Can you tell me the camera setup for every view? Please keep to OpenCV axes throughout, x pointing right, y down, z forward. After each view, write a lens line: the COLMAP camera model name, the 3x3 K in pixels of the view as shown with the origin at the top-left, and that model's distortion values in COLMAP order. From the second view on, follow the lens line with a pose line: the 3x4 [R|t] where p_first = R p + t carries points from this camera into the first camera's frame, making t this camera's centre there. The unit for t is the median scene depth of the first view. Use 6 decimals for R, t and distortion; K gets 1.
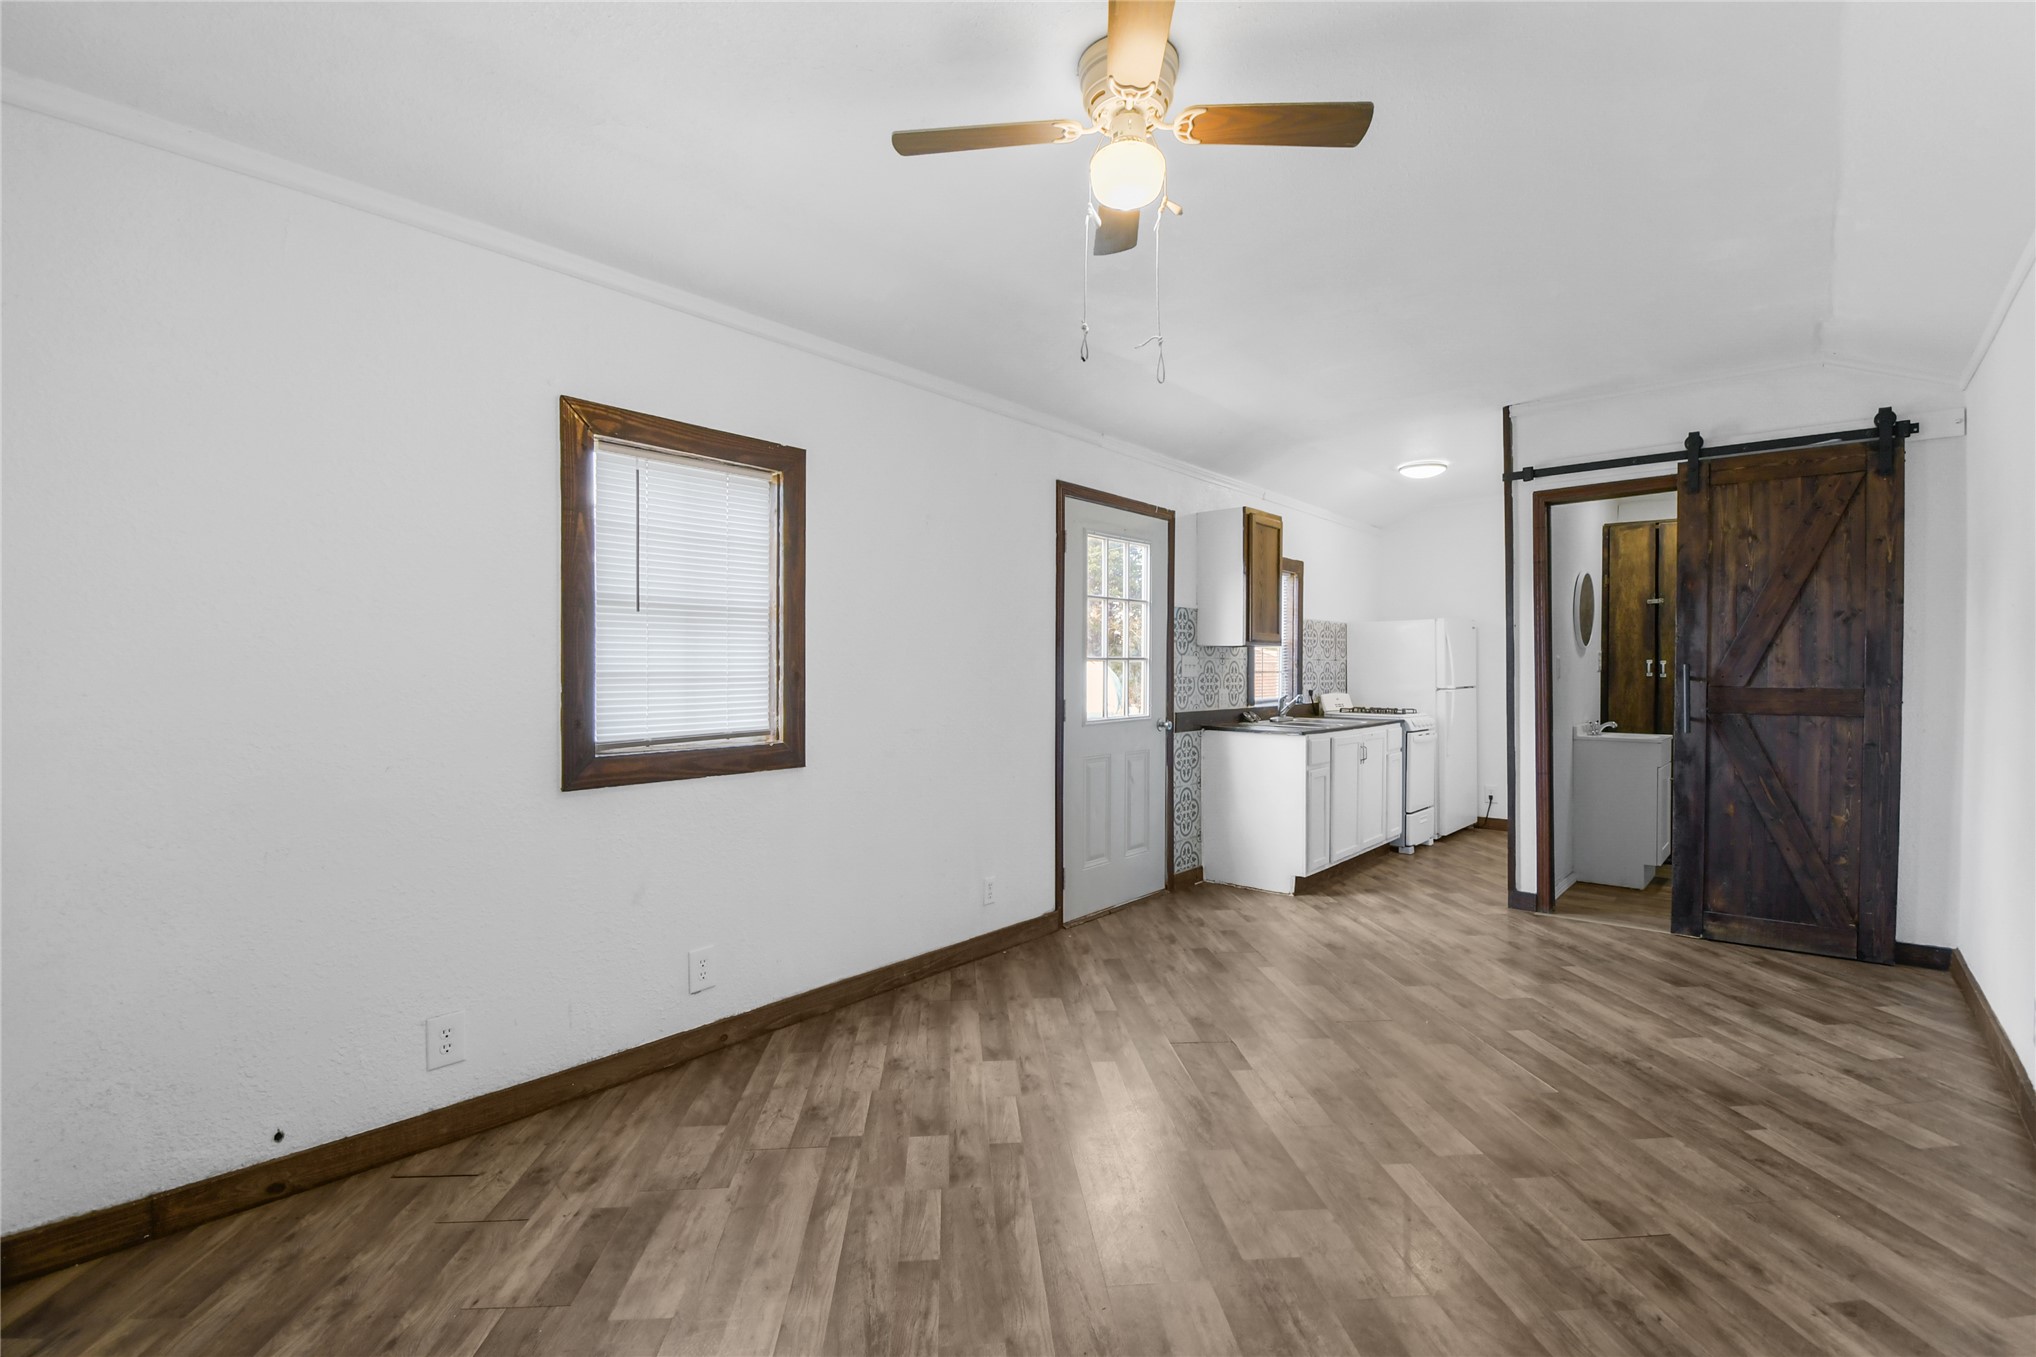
lens RADIAL K [[853.2, 0, 1018.0], [0, 853.2, 678.5], [0, 0, 1]] dist [0.000484, 0.000029]
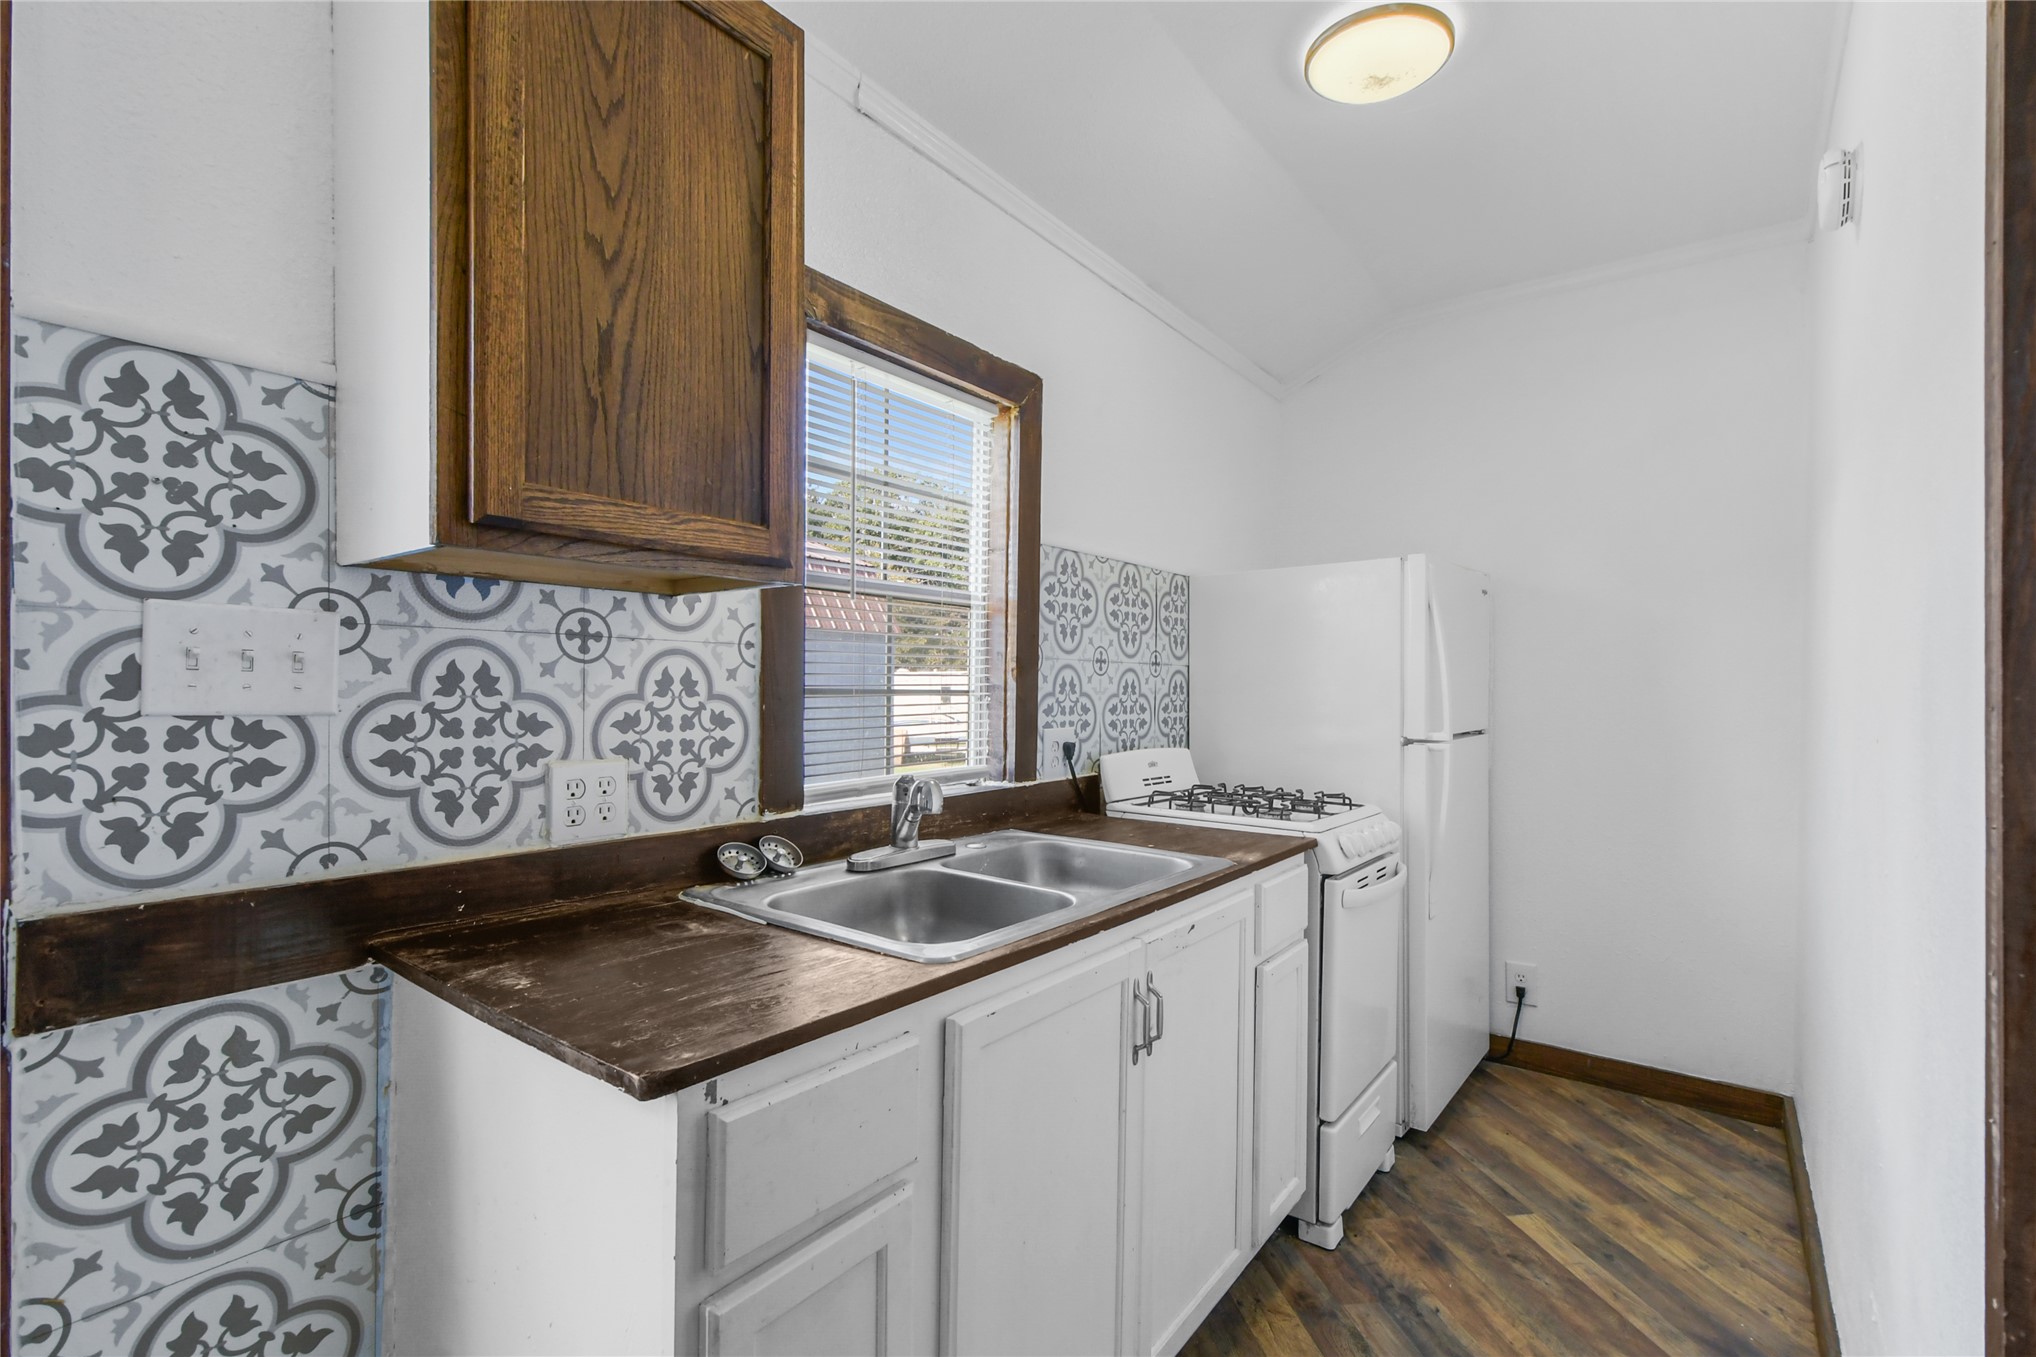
lens RADIAL K [[905.9, 0, 1018.0], [0, 905.9, 678.5], [0, 0, 1]] dist [-0.000182, 0.000061]
pose [[0.996621, 0.012275, 0.081214, 0.309922], [-0.010724, 0.999752, -0.019497, -0.006713], [-0.081433, 0.018560, 0.996506, 0.661995]]
